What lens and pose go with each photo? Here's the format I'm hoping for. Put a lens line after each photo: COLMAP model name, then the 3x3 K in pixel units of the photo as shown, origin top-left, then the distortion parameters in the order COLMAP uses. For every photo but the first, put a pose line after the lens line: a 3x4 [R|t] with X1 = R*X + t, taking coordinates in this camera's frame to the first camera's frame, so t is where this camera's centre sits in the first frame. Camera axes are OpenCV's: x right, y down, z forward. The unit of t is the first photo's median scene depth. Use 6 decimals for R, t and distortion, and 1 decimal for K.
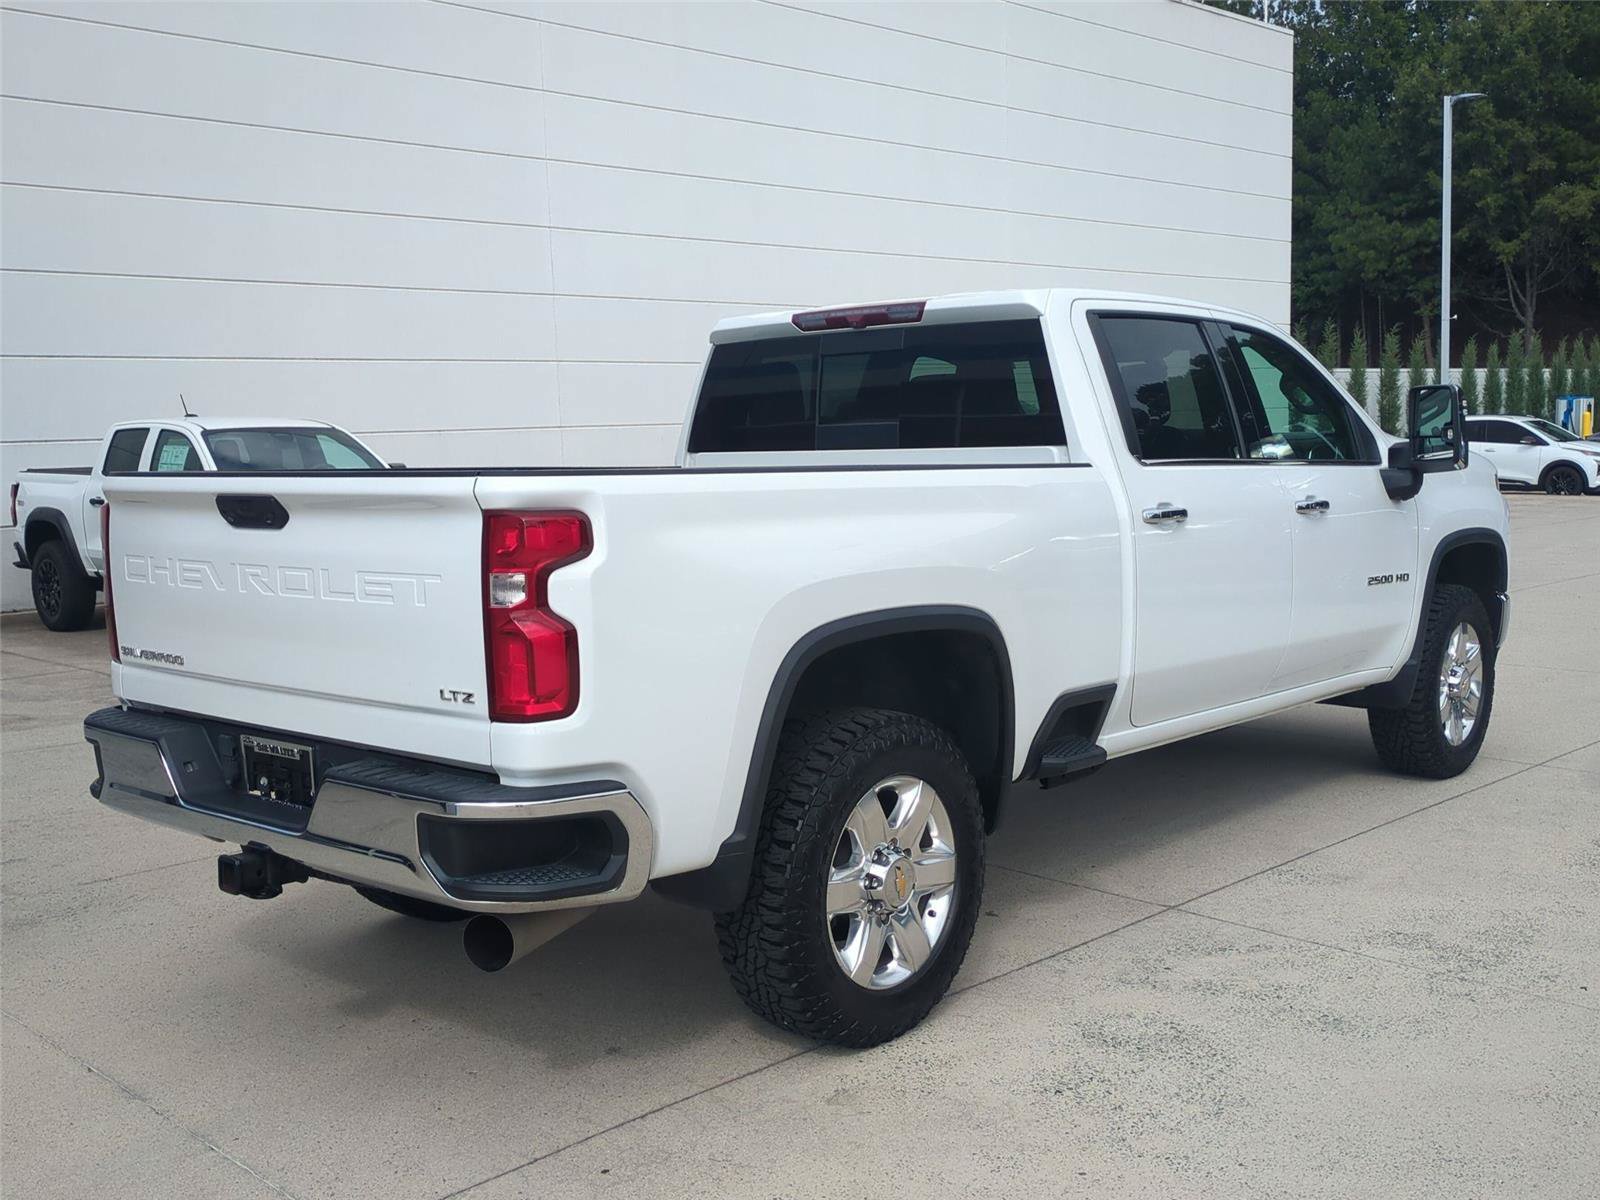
lens RADIAL K [[1721.8, 0, 751.6], [0, 1721.8, 599.3], [0, 0, 1]] dist [0.080056, -0.117953]
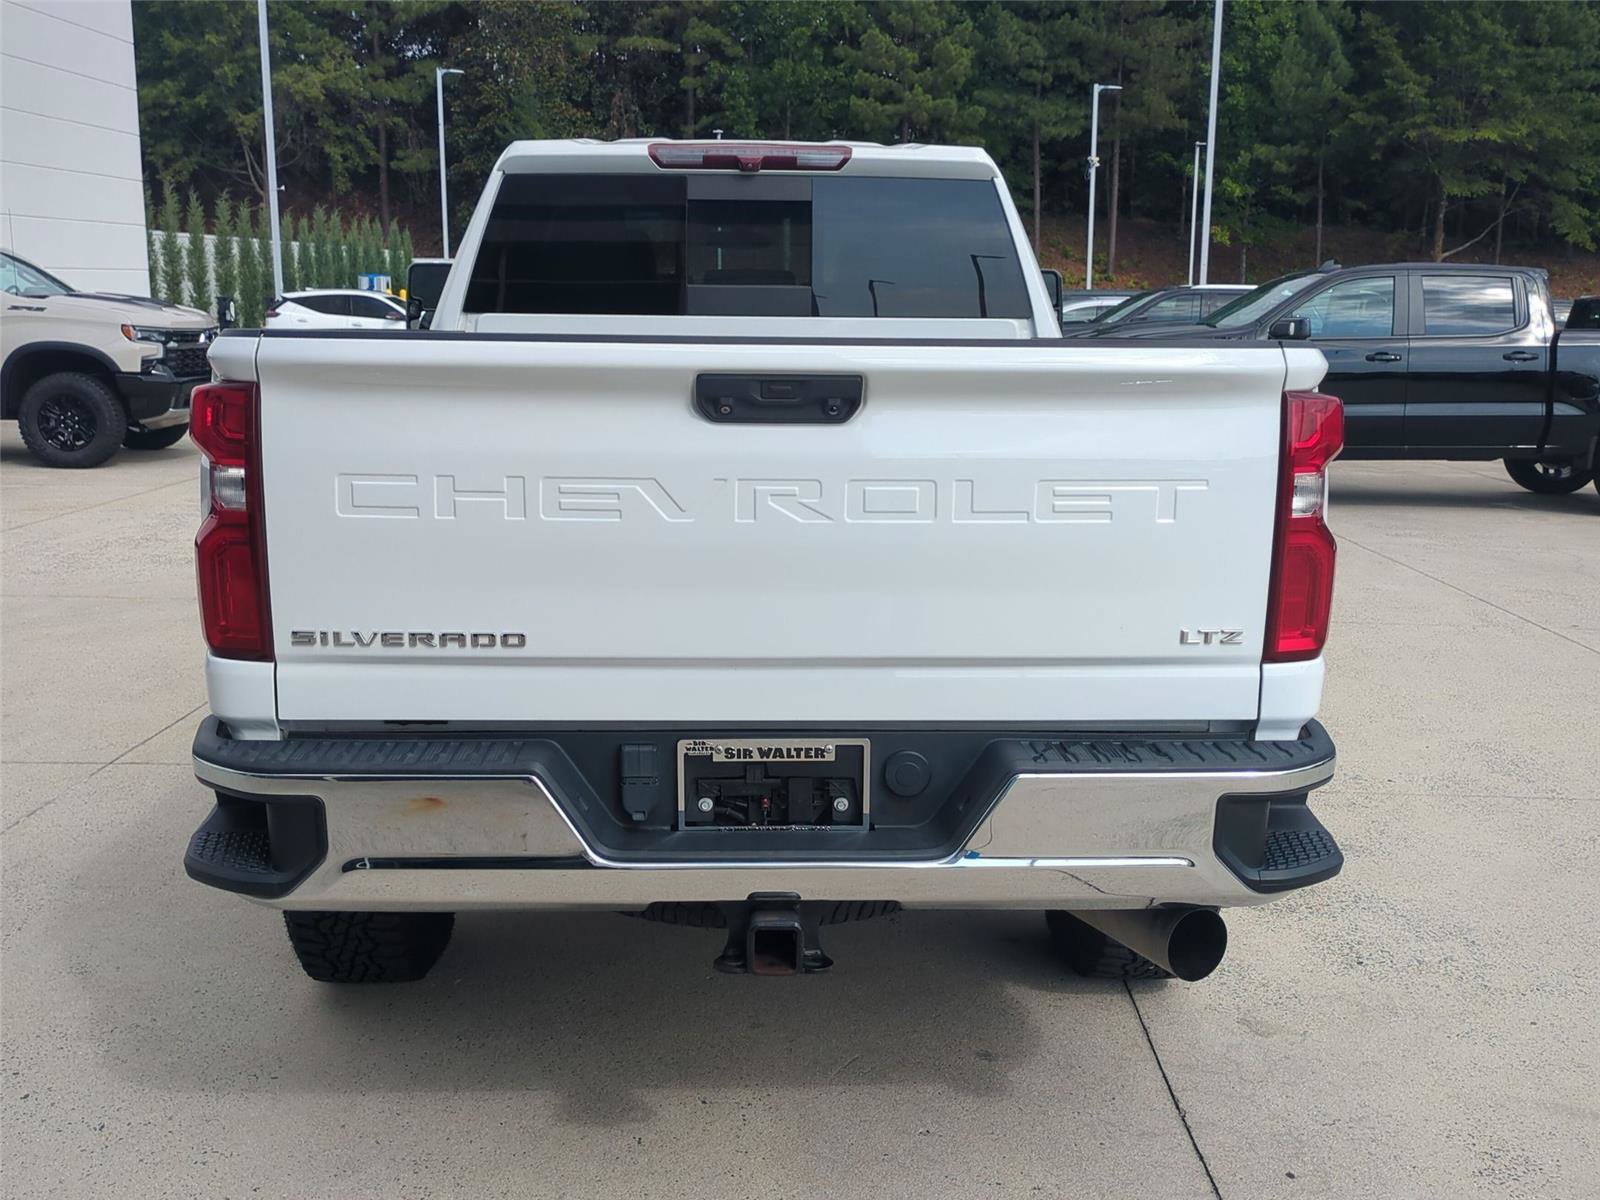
lens RADIAL K [[1721.8, 0, 751.6], [0, 1721.8, 599.3], [0, 0, 1]] dist [0.080056, -0.117953]
pose [[0.686536, -0.093491, 0.721060, -0.700544], [0.039931, 0.995050, 0.090997, -0.031394], [-0.725998, -0.033680, 0.686871, 0.506145]]
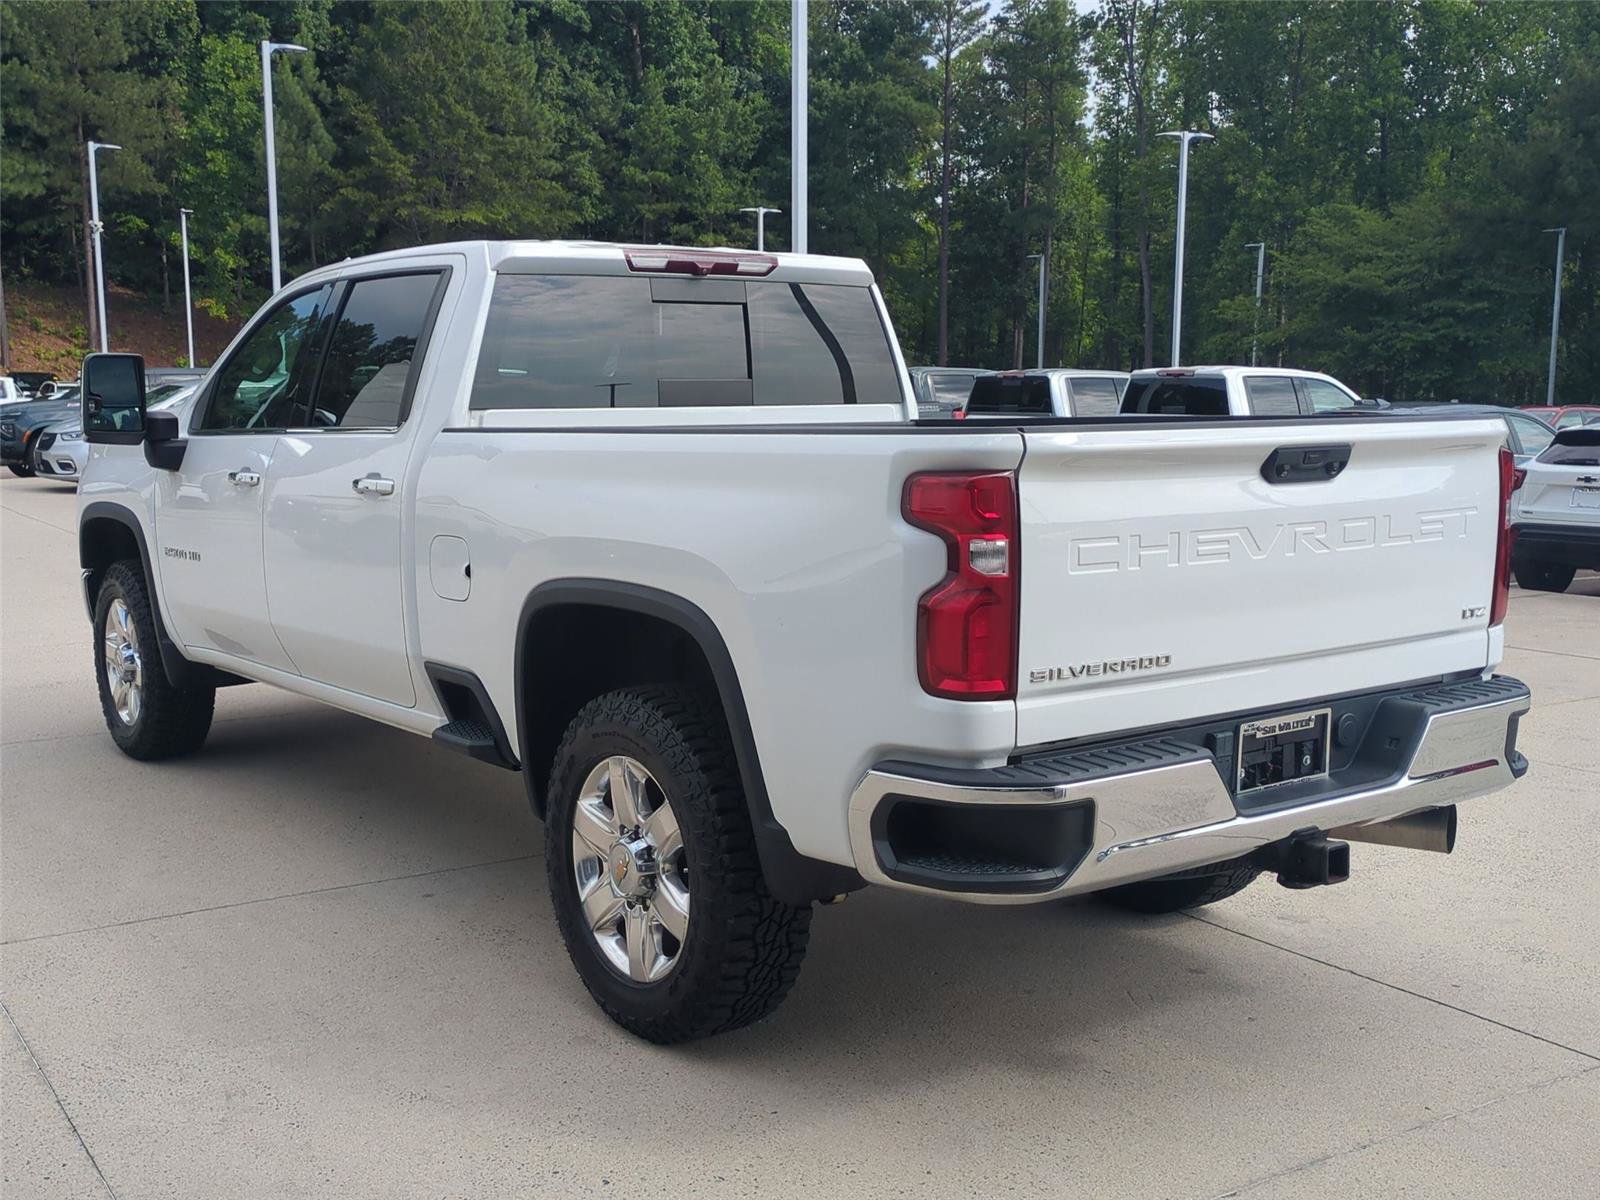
lens RADIAL K [[1887.3, 0, 800.0], [0, 1887.3, 600.0], [0, 0, 1]] dist [0.067740, -0.072414]
pose [[0.120173, -0.092299, 0.988453, -1.186906], [0.091243, 0.992481, 0.081582, -0.077266], [-0.988551, 0.080386, 0.127691, 1.035103]]
